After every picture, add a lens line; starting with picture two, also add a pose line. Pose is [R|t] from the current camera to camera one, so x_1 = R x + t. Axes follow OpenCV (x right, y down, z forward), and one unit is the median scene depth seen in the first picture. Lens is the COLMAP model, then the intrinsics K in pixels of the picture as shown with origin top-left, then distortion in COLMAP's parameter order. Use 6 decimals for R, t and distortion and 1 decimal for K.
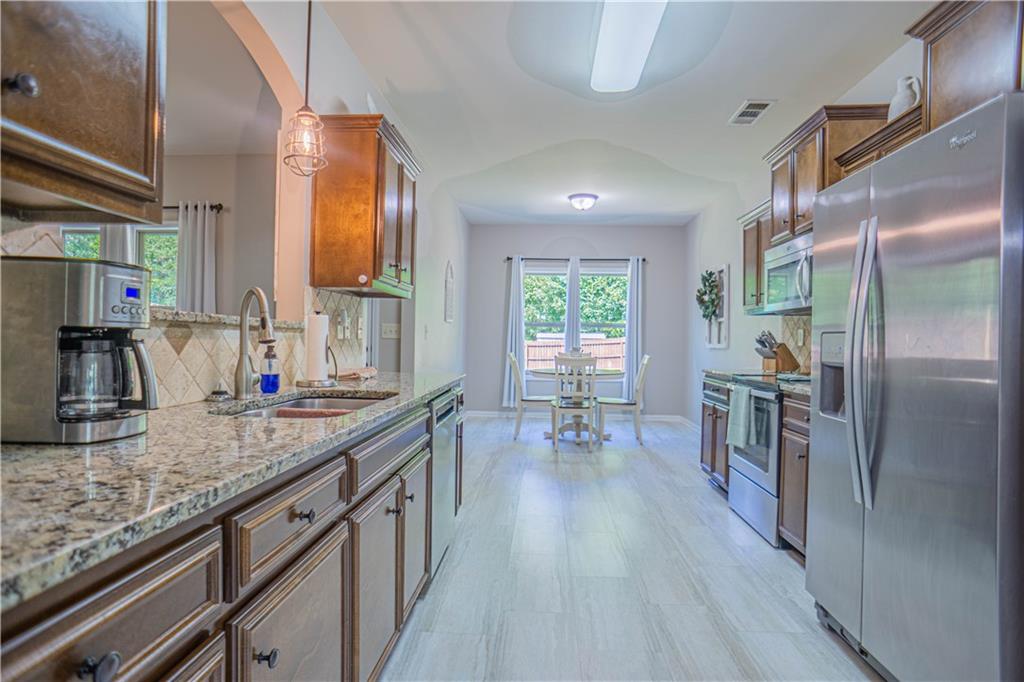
lens RADIAL K [[535.3, 0, 512.1], [0, 535.3, 342.6], [0, 0, 1]] dist [-0.010399, 0.001314]
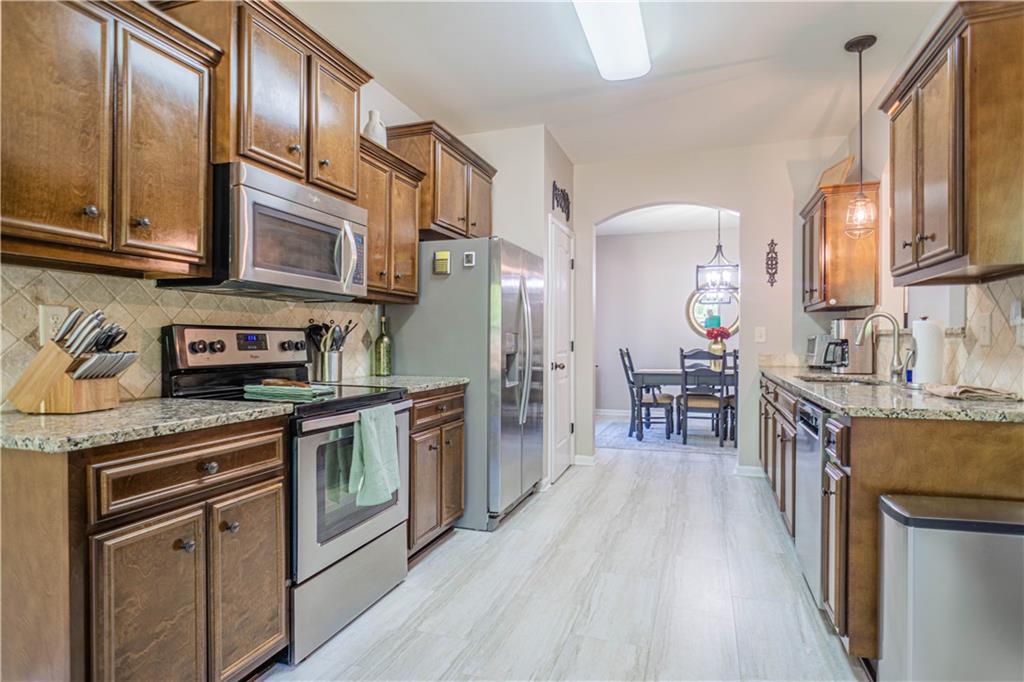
lens RADIAL K [[535.3, 0, 512.3], [0, 535.3, 342.4], [0, 0, 1]] dist [-0.010399, 0.001314]
pose [[-0.961262, -0.016519, 0.275139, 0.119833], [-0.016051, 0.999863, 0.003951, 0.000334], [-0.275167, -0.000618, -0.961396, 2.164588]]
